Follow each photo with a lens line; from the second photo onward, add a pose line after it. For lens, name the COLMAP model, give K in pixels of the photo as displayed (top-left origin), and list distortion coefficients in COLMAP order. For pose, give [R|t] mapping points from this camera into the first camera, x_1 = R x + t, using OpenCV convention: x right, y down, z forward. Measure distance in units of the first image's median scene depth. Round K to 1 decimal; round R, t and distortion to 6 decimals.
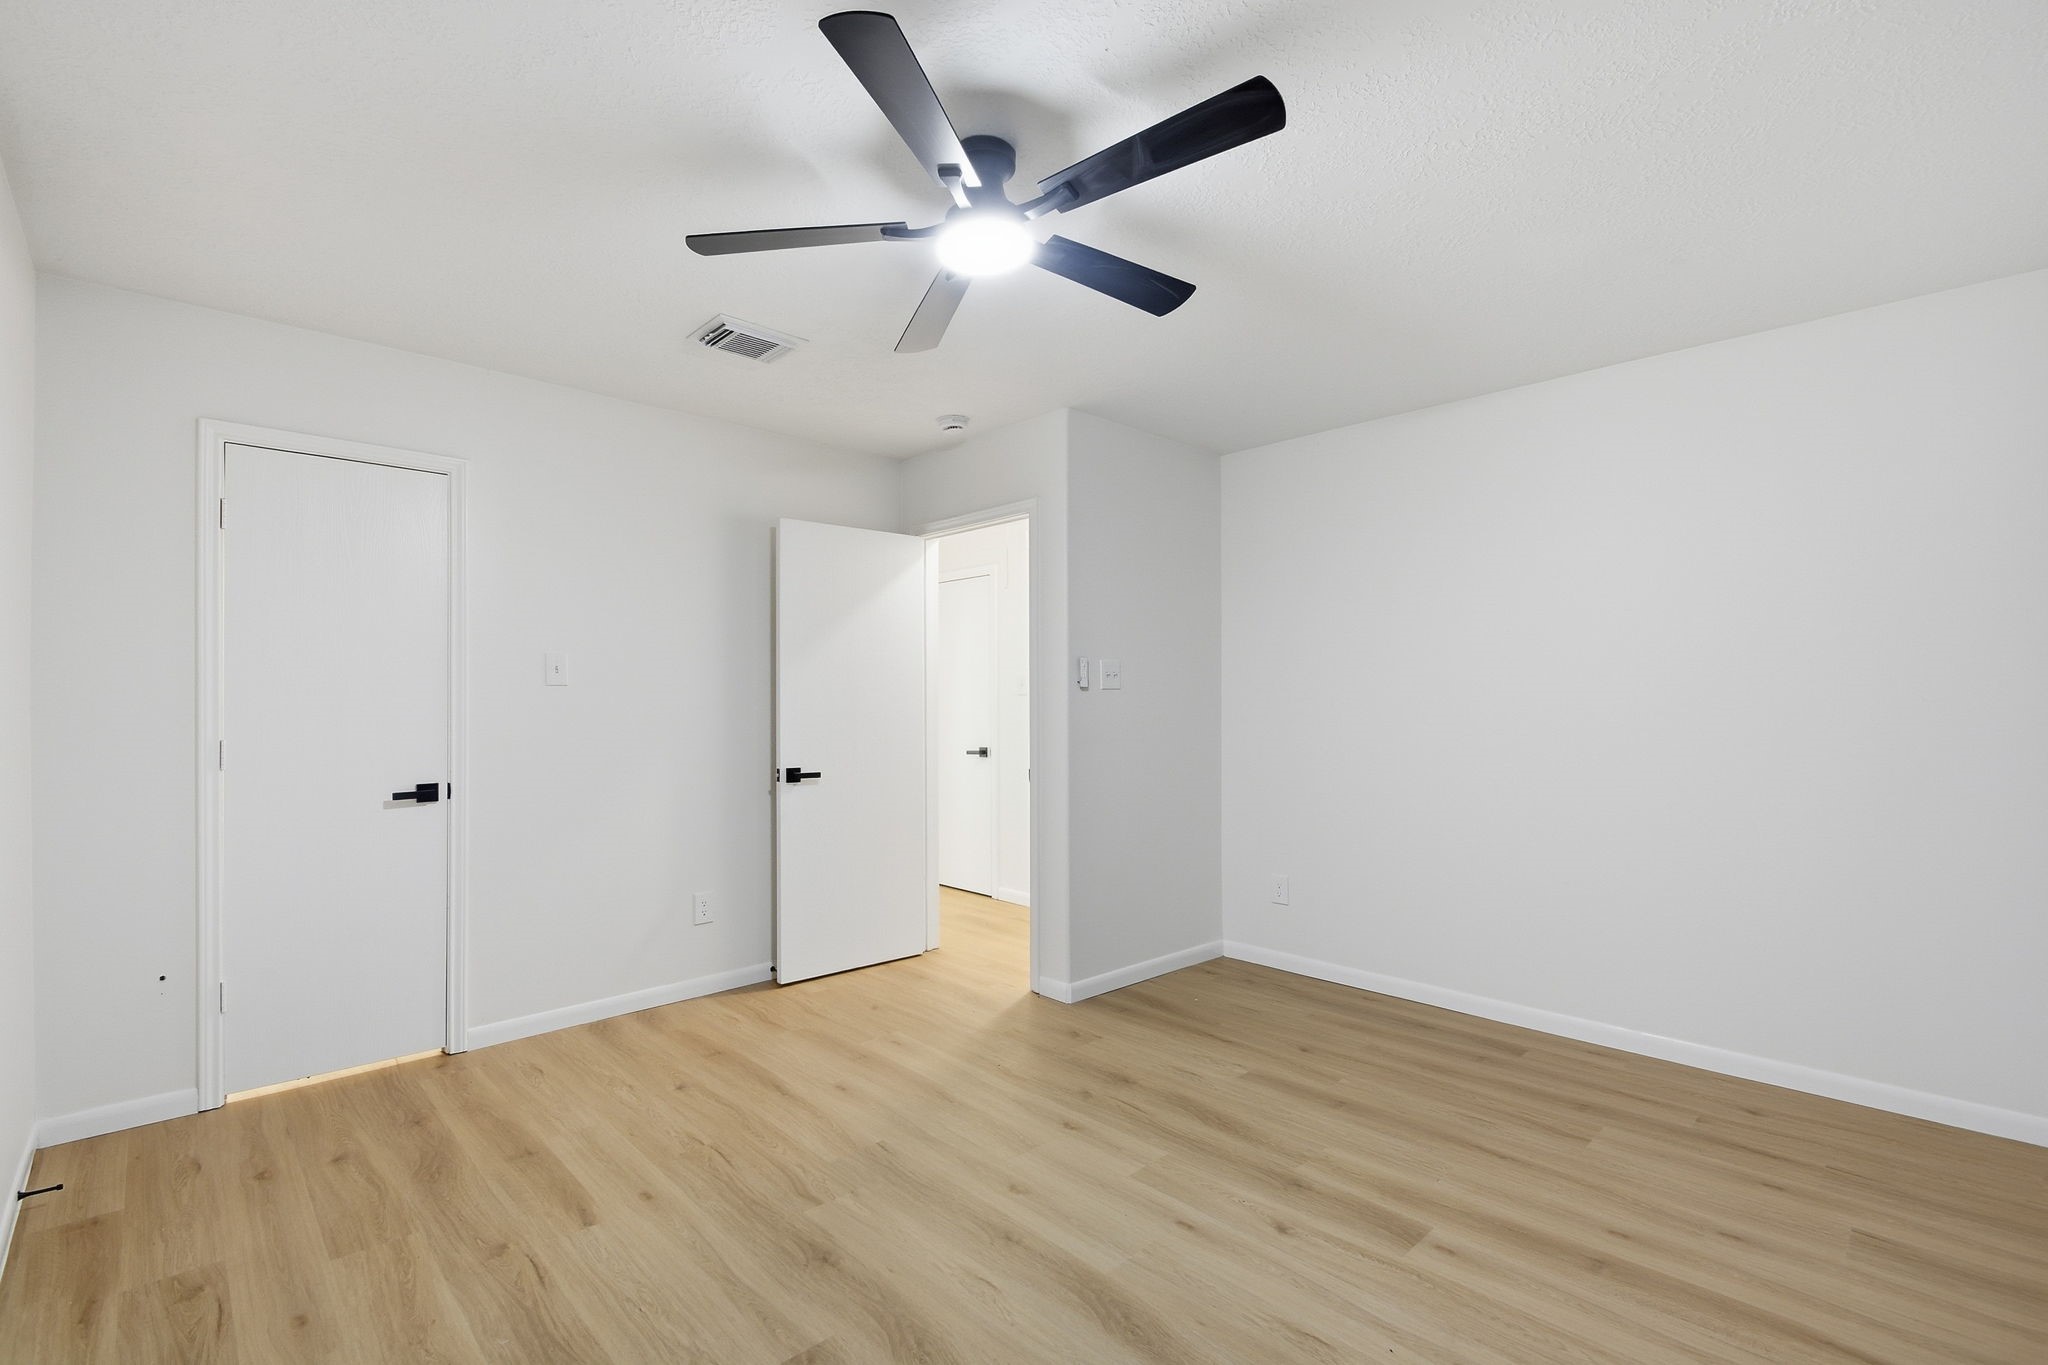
lens RADIAL K [[914.4, 0, 1029.8], [0, 914.4, 700.5], [0, 0, 1]] dist [0.003179, -0.012832]
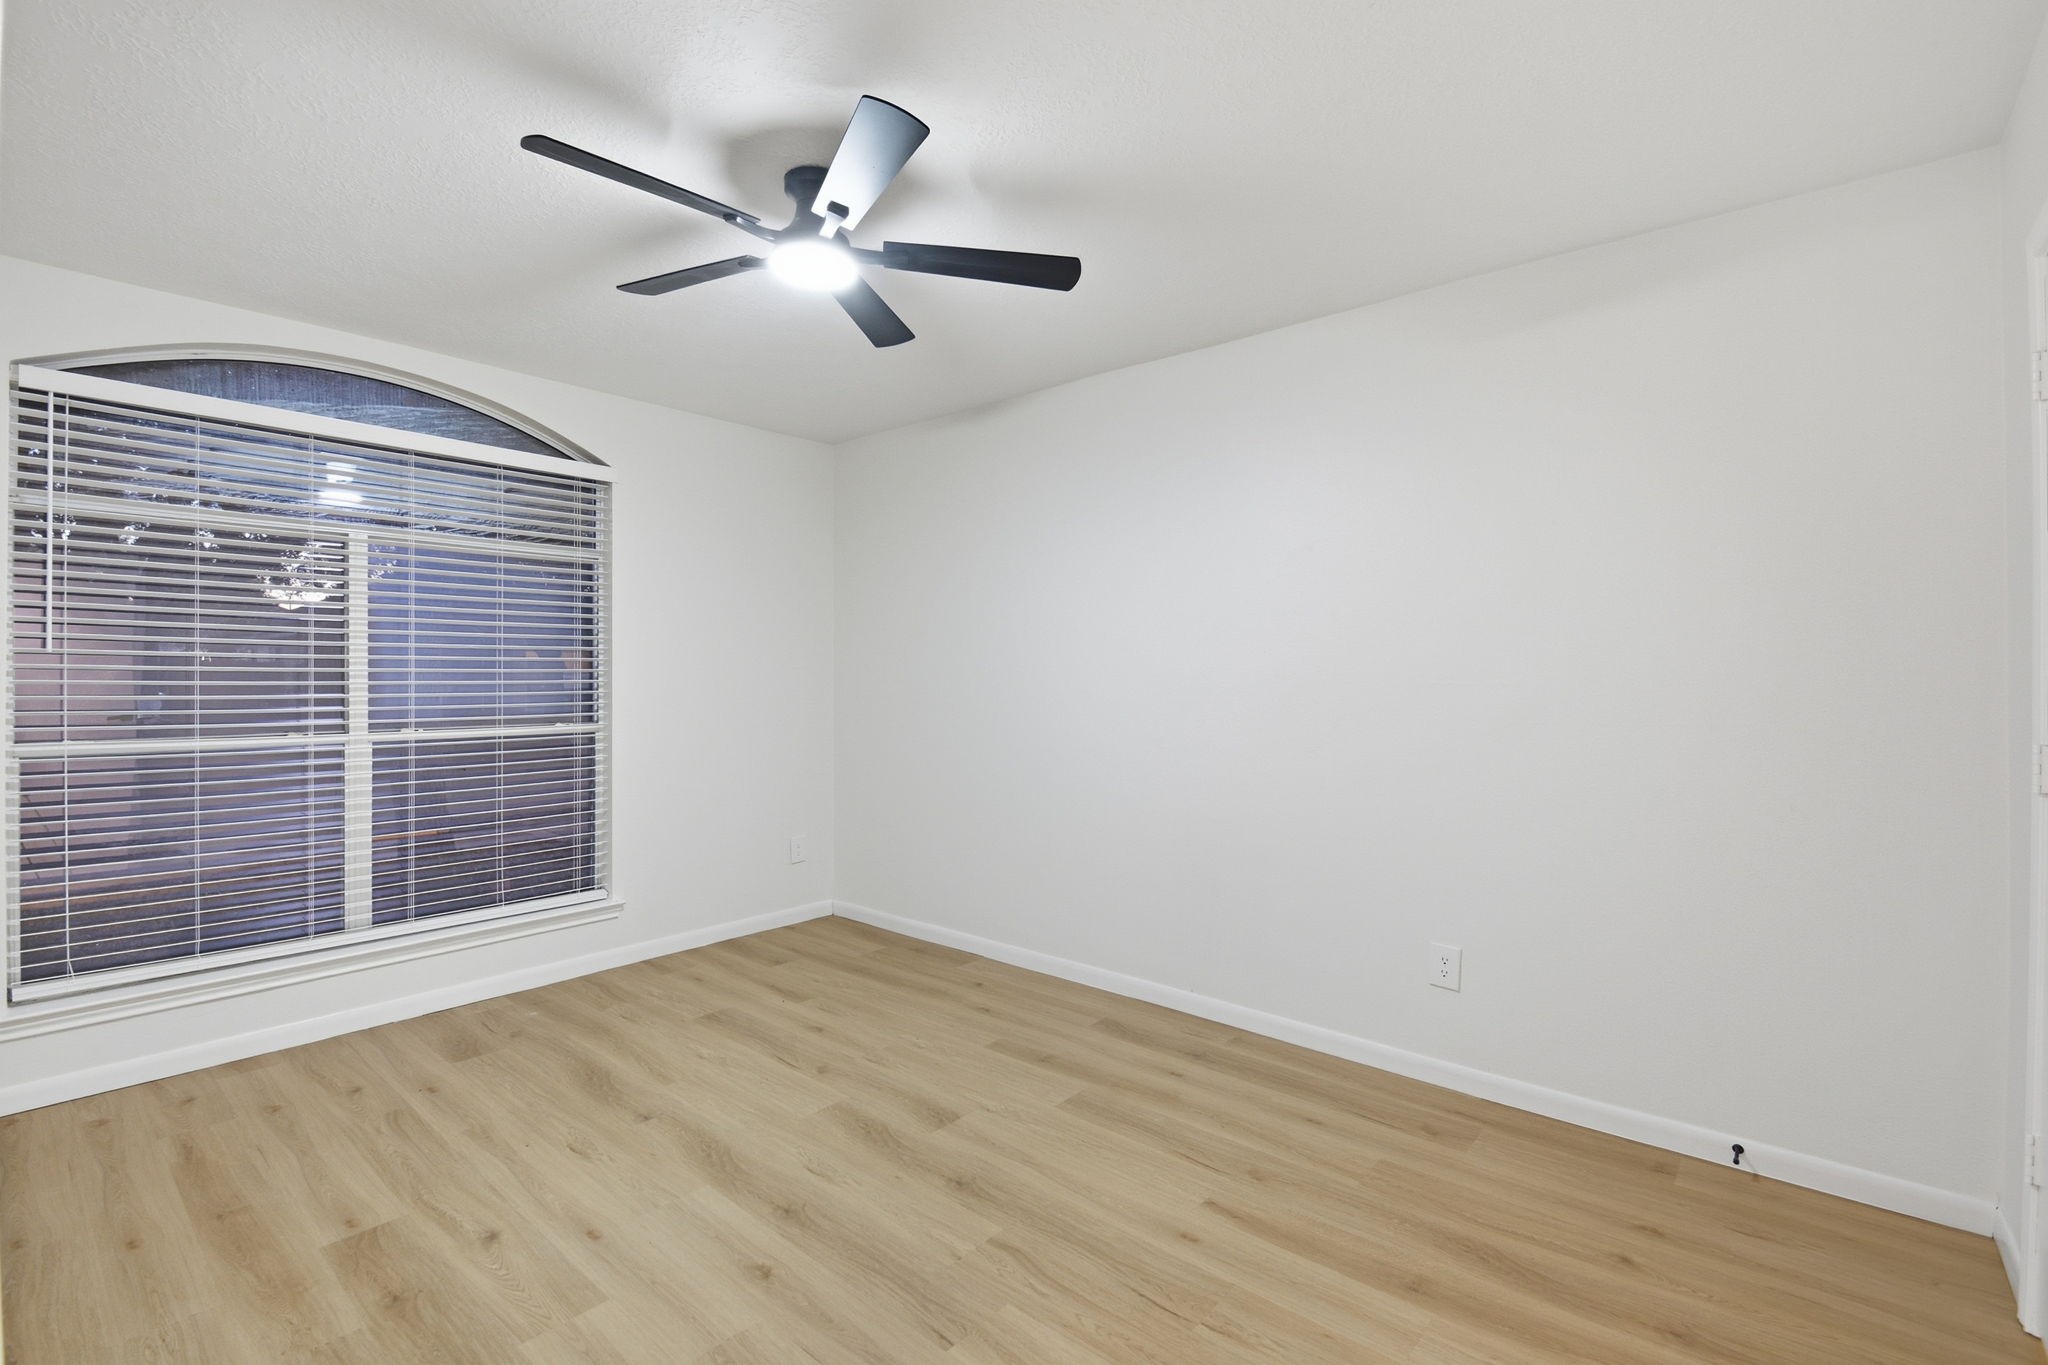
lens RADIAL K [[914.4, 0, 1029.8], [0, 914.4, 700.5], [0, 0, 1]] dist [0.003179, -0.012832]
pose [[-0.994923, 0.000708, -0.100641, -0.187103], [-0.001673, 0.999721, 0.023574, -0.003722], [0.100629, 0.023623, -0.994644, 1.989964]]
